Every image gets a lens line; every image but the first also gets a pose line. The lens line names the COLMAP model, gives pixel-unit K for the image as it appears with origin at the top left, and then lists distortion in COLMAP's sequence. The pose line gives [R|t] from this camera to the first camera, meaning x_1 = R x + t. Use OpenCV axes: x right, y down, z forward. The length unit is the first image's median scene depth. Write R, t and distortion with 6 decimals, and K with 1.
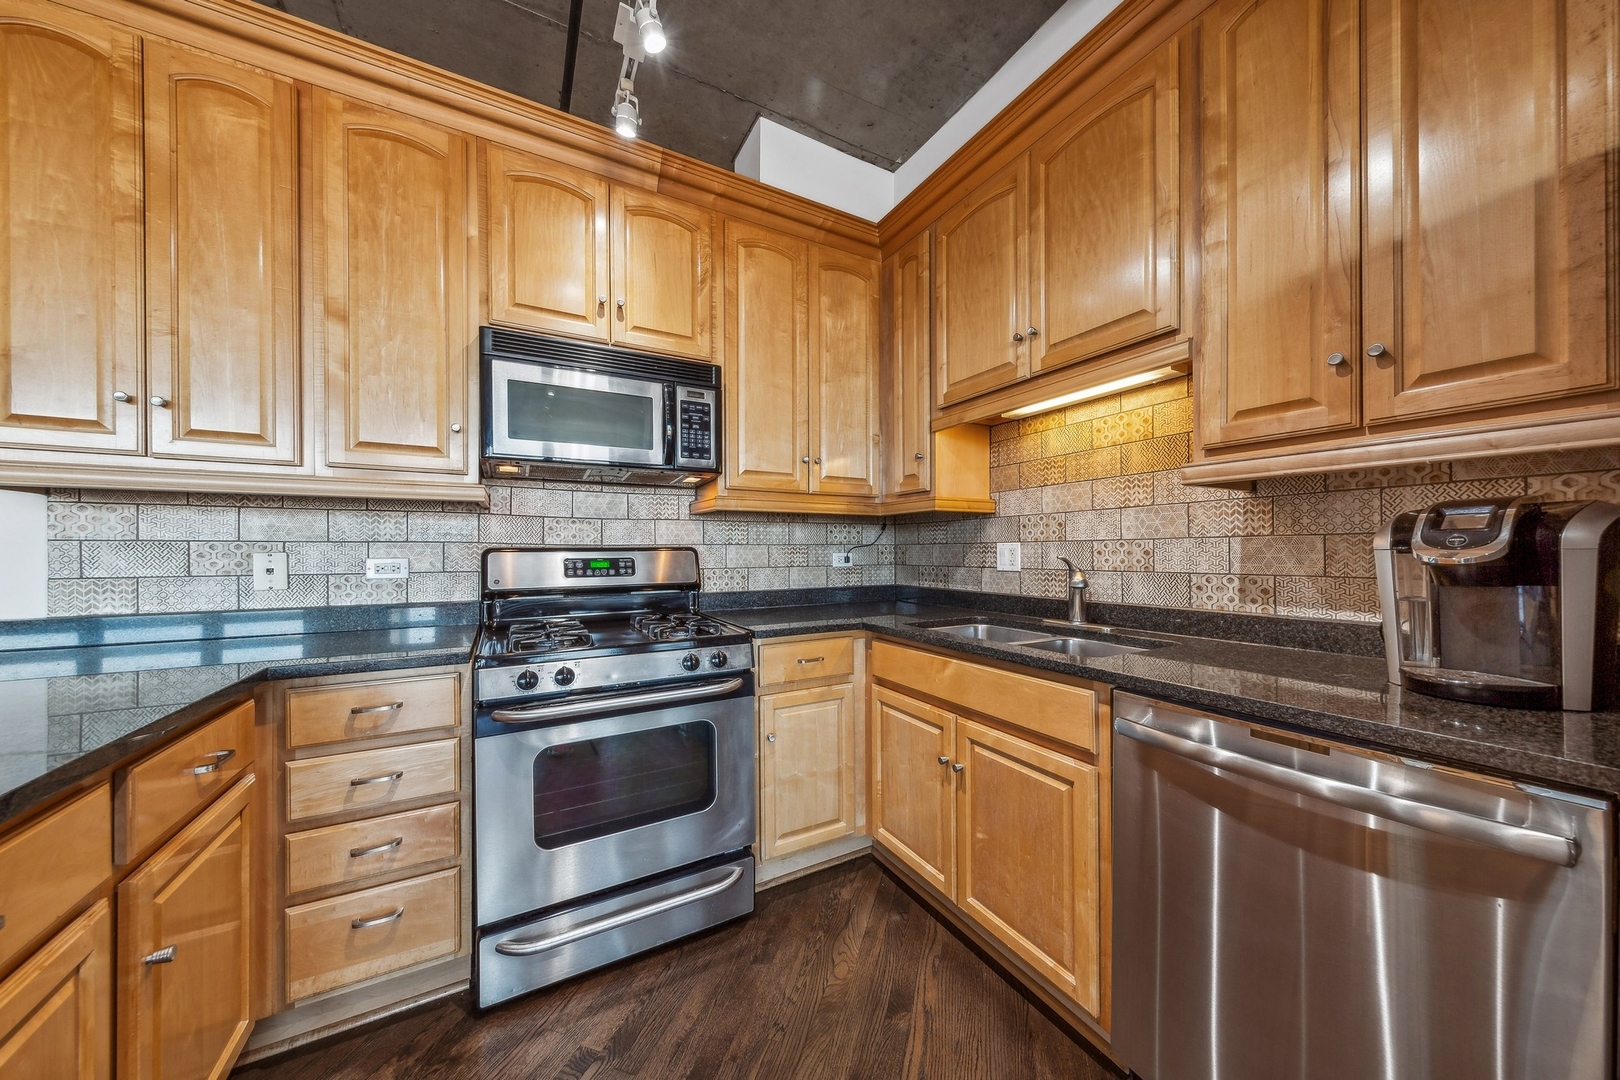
lens RADIAL K [[541.7, 0, 818.6], [0, 541.7, 545.7], [0, 0, 1]] dist [0.000537, 0.000027]
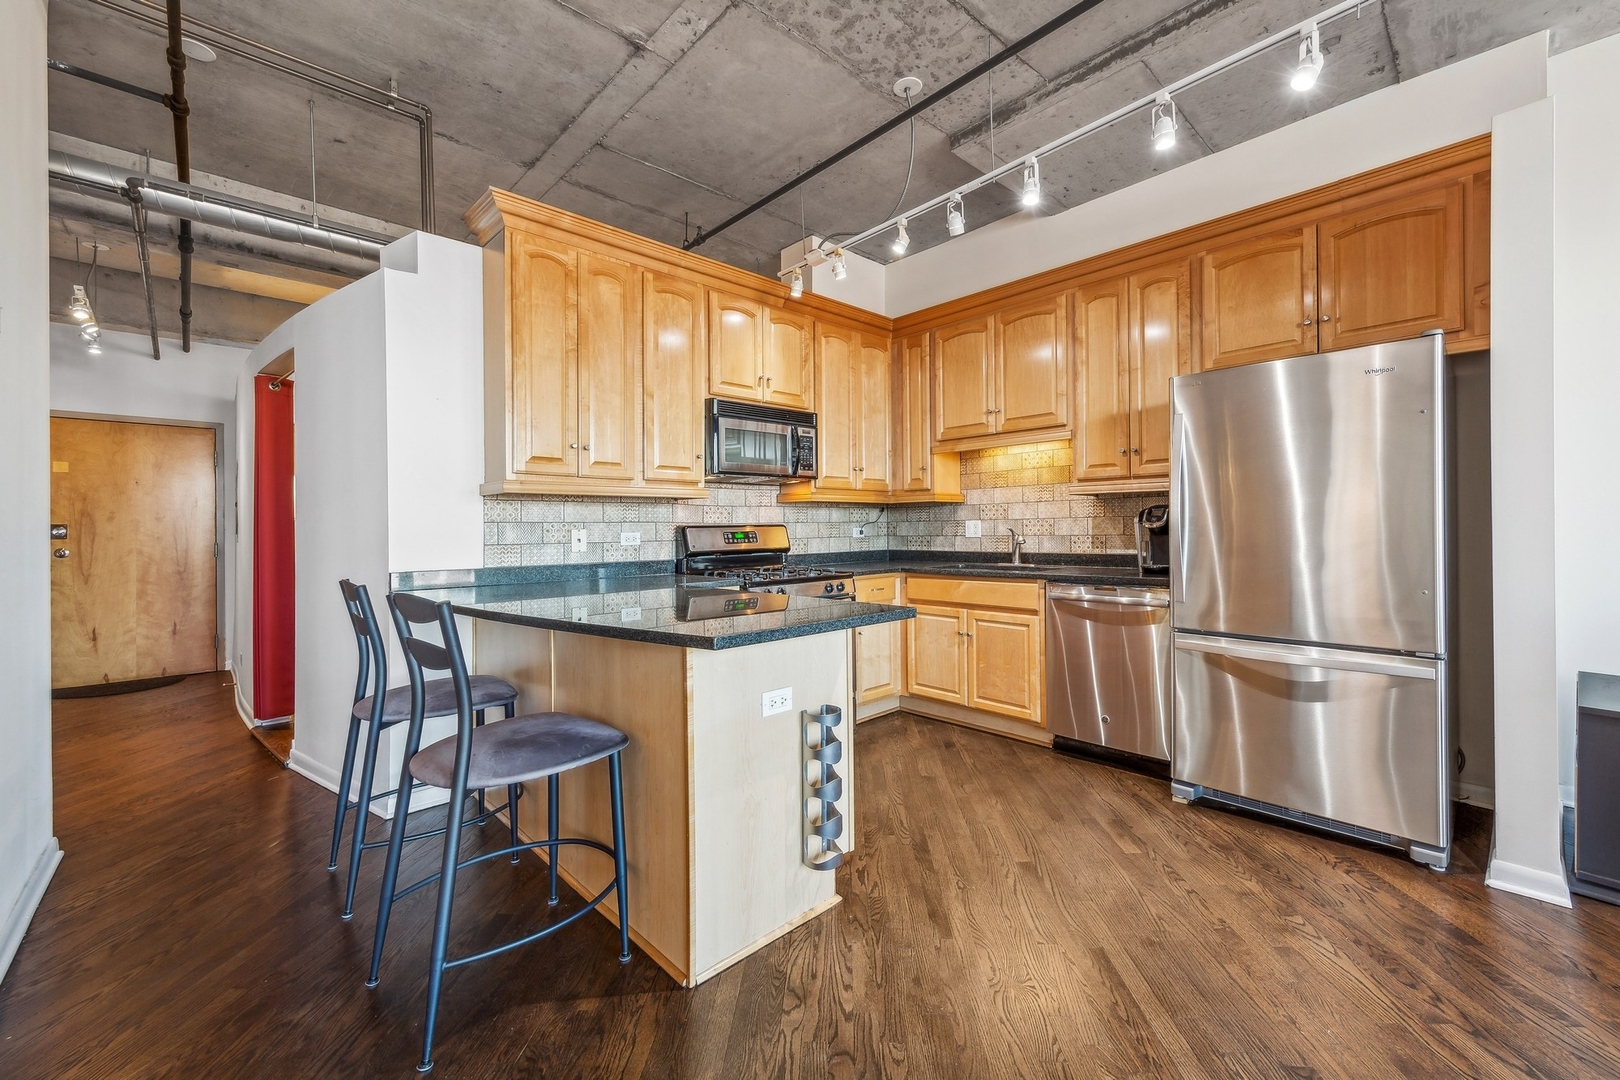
lens RADIAL K [[647.1, 0, 811.4], [0, 647.1, 522.2], [0, 0, 1]] dist [0.000282, 0.000958]
pose [[0.970787, -0.005693, 0.239874, -0.684905], [0.006069, 0.999981, -0.000830, -0.001786], [-0.239865, 0.002262, 0.970804, -0.914108]]
